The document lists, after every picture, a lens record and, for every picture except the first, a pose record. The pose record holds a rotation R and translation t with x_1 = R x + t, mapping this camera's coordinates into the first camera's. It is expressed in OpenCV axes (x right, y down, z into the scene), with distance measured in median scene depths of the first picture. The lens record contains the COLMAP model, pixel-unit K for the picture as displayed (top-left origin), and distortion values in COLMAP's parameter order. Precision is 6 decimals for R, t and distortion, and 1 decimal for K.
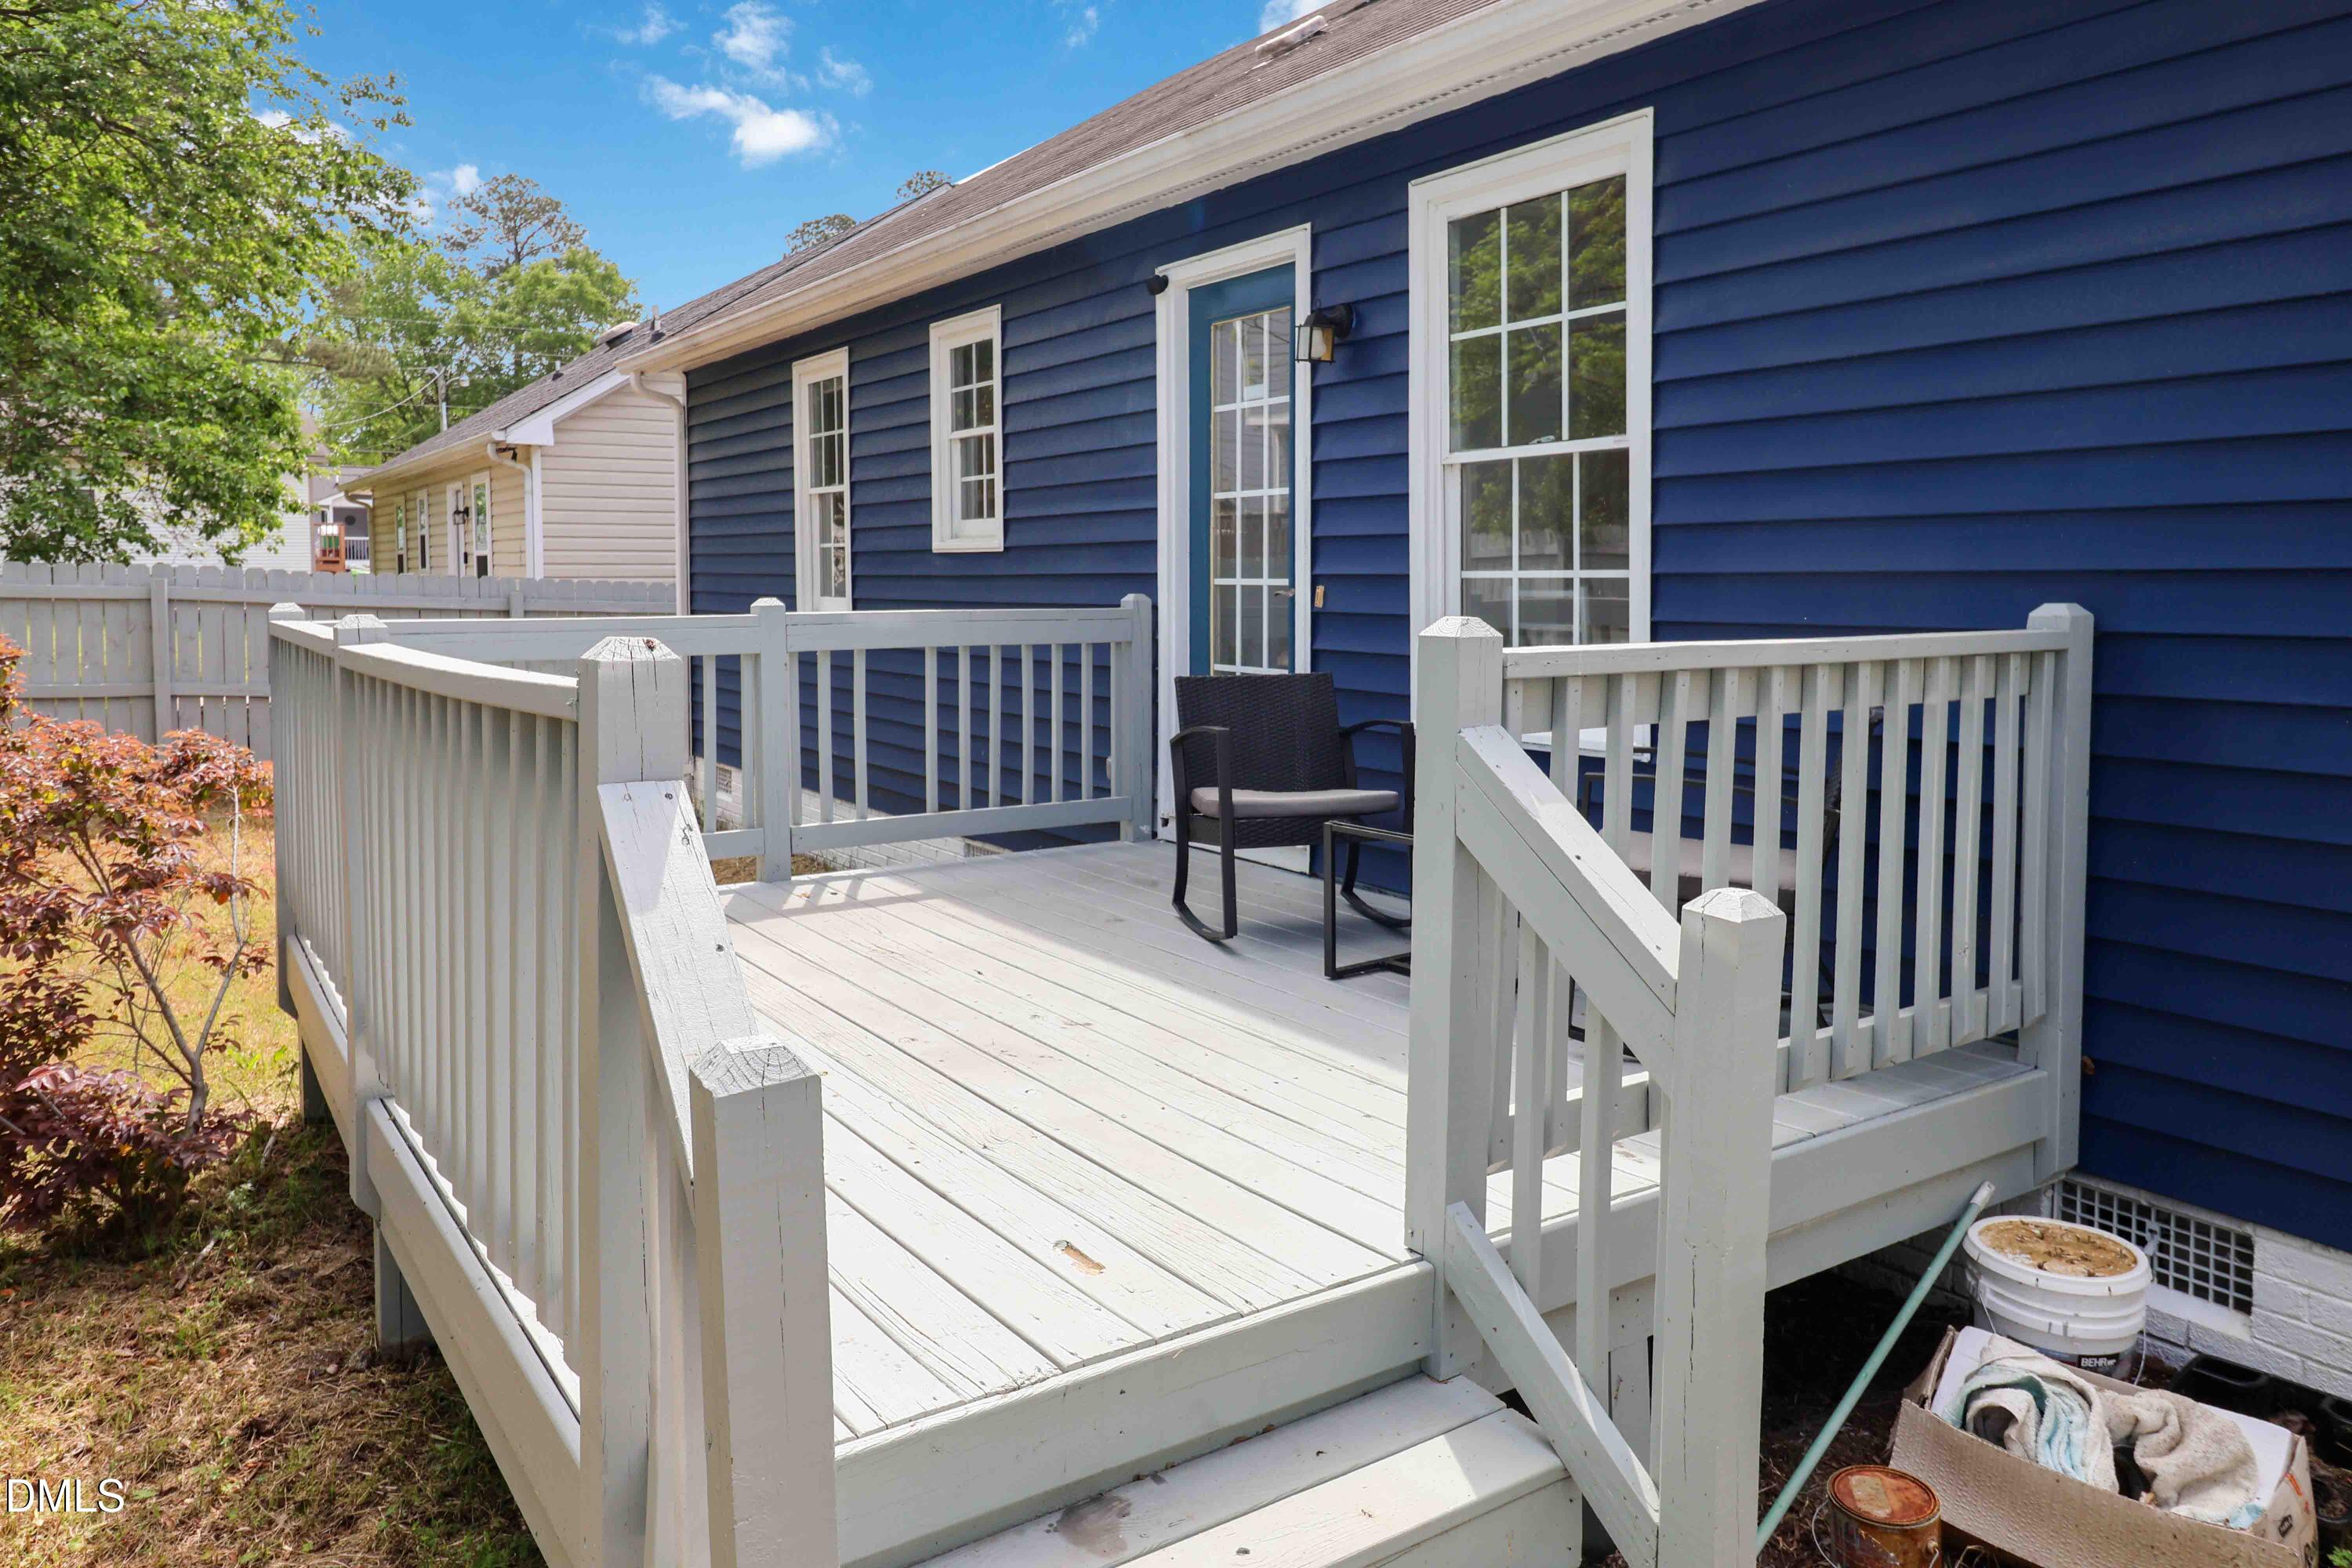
lens RADIAL K [[1690.1, 0, 1184.8], [0, 1690.1, 672.3], [0, 0, 1]] dist [0.001155, -0.005954]
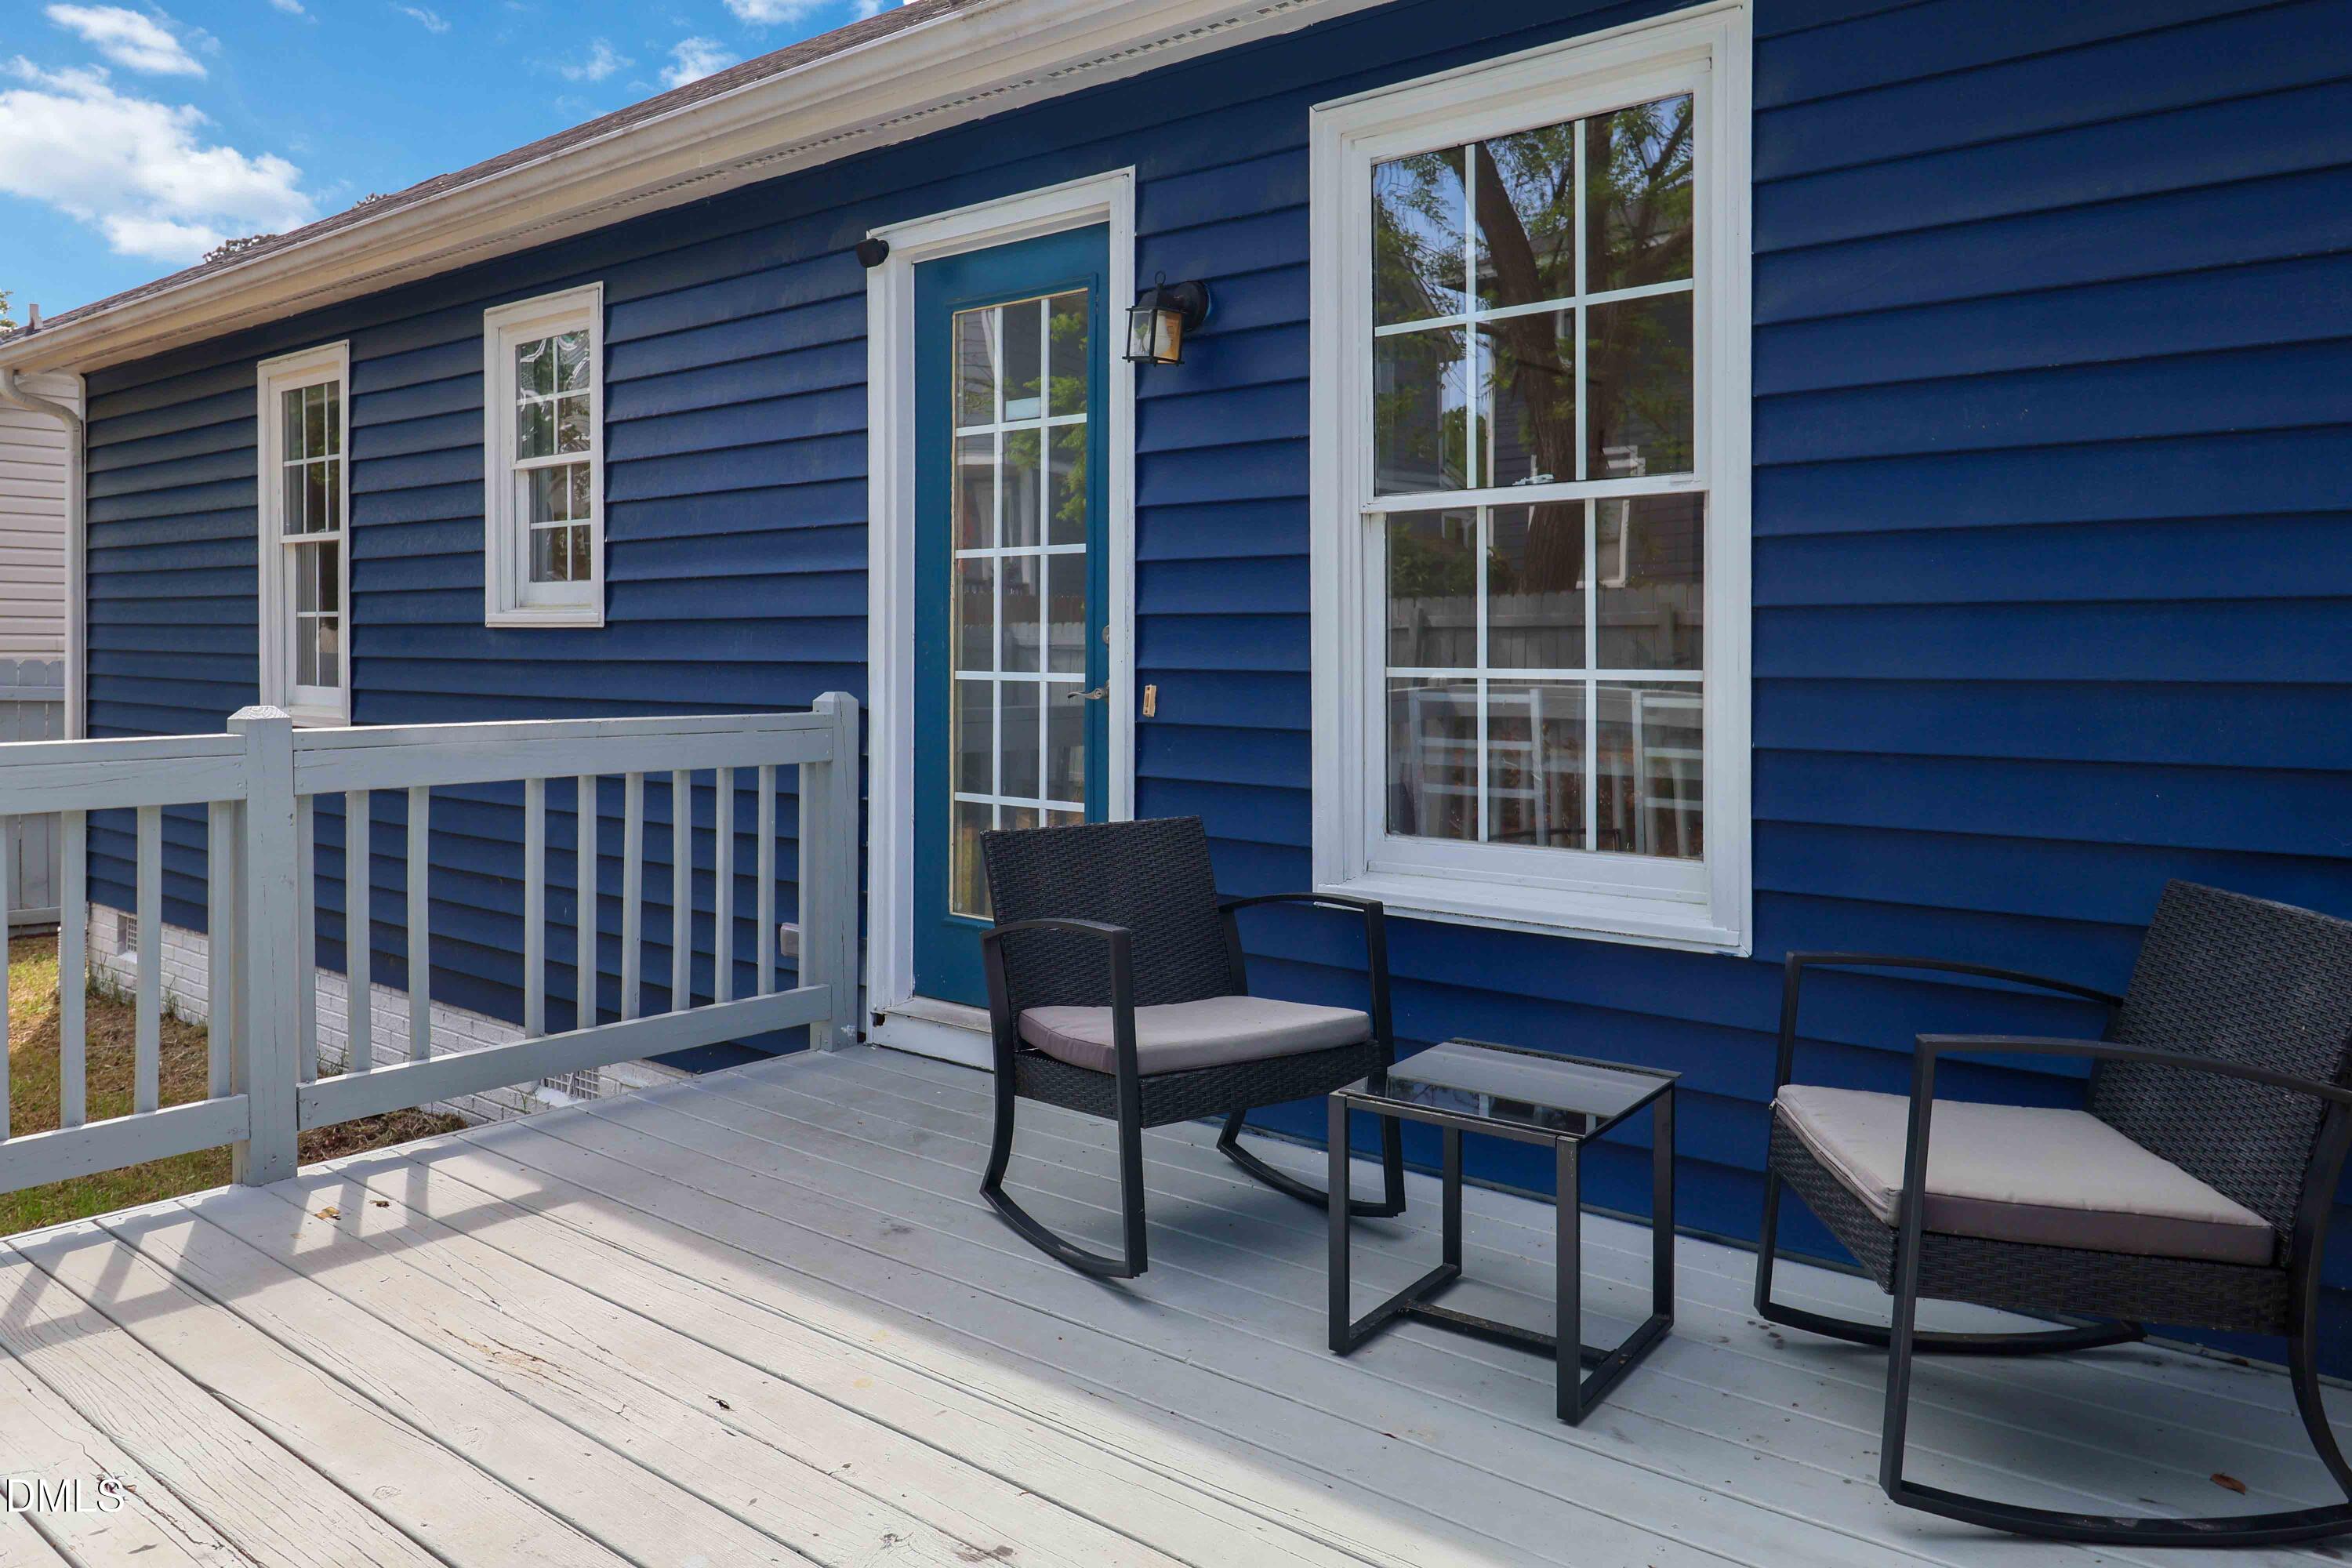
lens RADIAL K [[1690.1, 0, 1184.8], [0, 1690.1, 672.3], [0, 0, 1]] dist [0.001155, -0.005954]
pose [[0.955607, 0.000955, 0.294643, -0.098011], [0.011376, 0.999130, -0.040135, -0.025231], [-0.294425, 0.041705, 0.954764, 0.295438]]
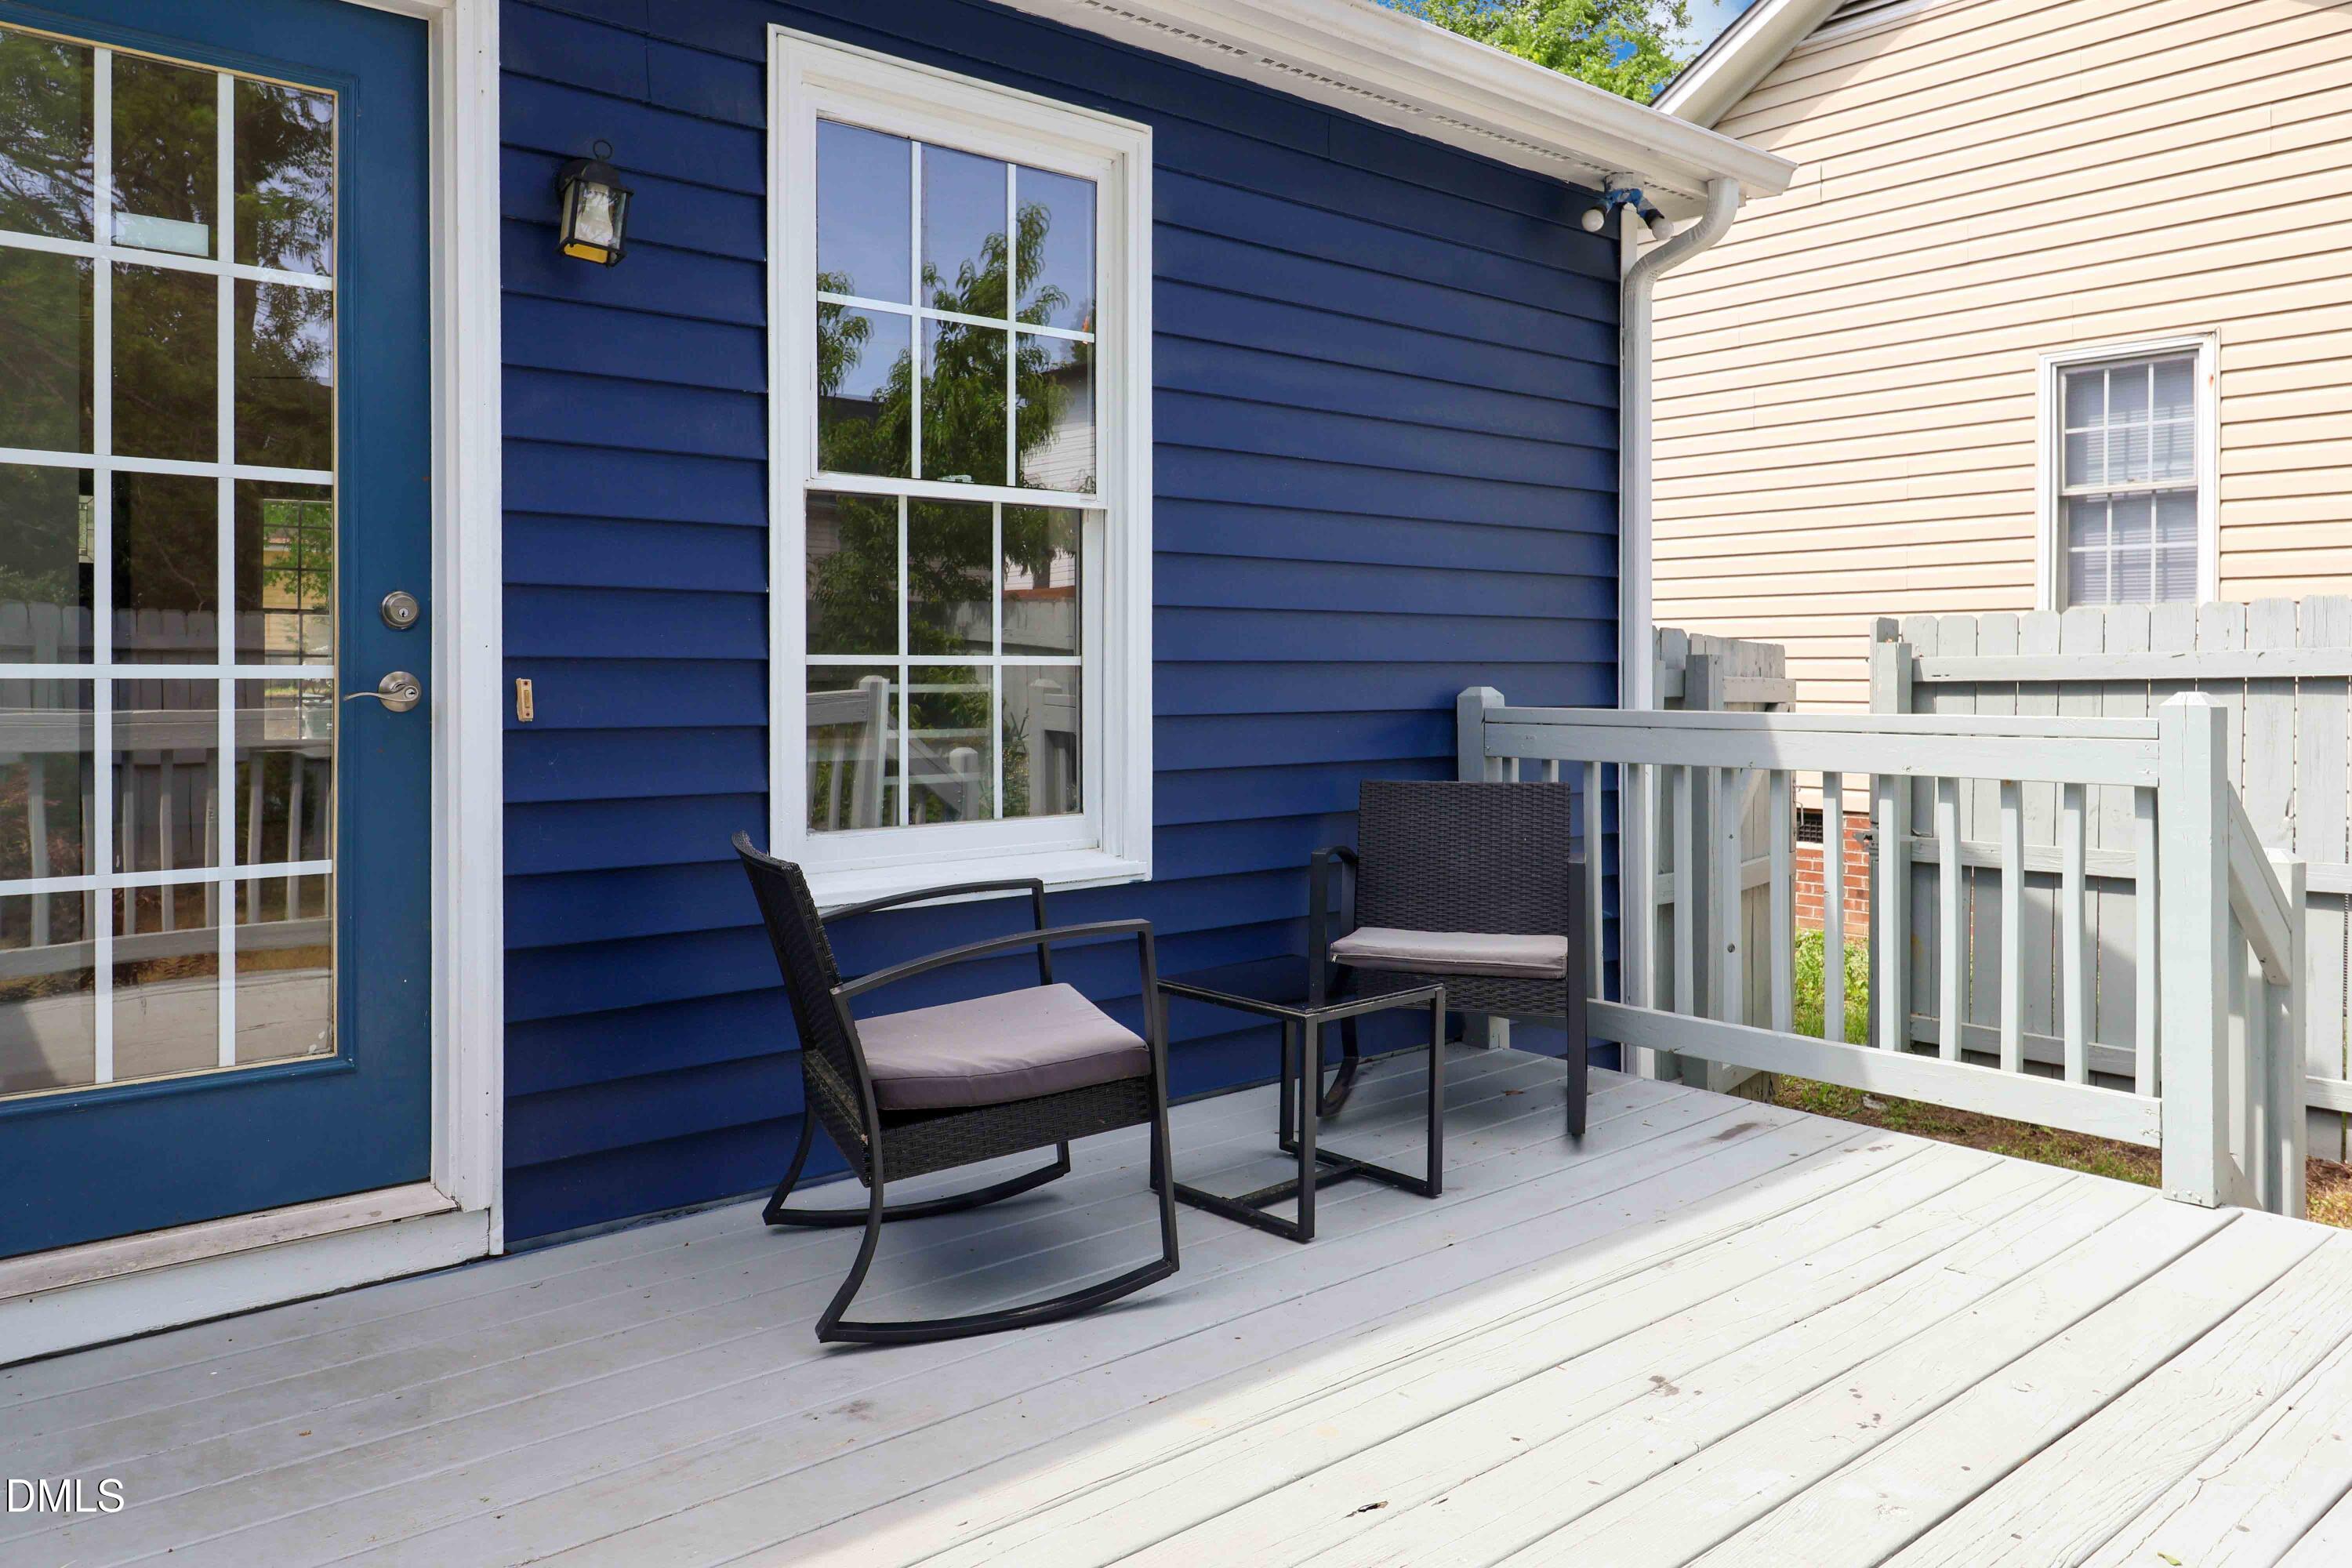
lens RADIAL K [[1708.4, 0, 1179.4], [0, 1708.4, 652.7], [0, 0, 1]] dist [0.027029, 0.000221]
pose [[-0.136788, -0.002757, 0.990597, -0.412764], [0.043601, 0.999010, 0.008801, -0.048820], [-0.989640, 0.044395, -0.136532, 0.769278]]
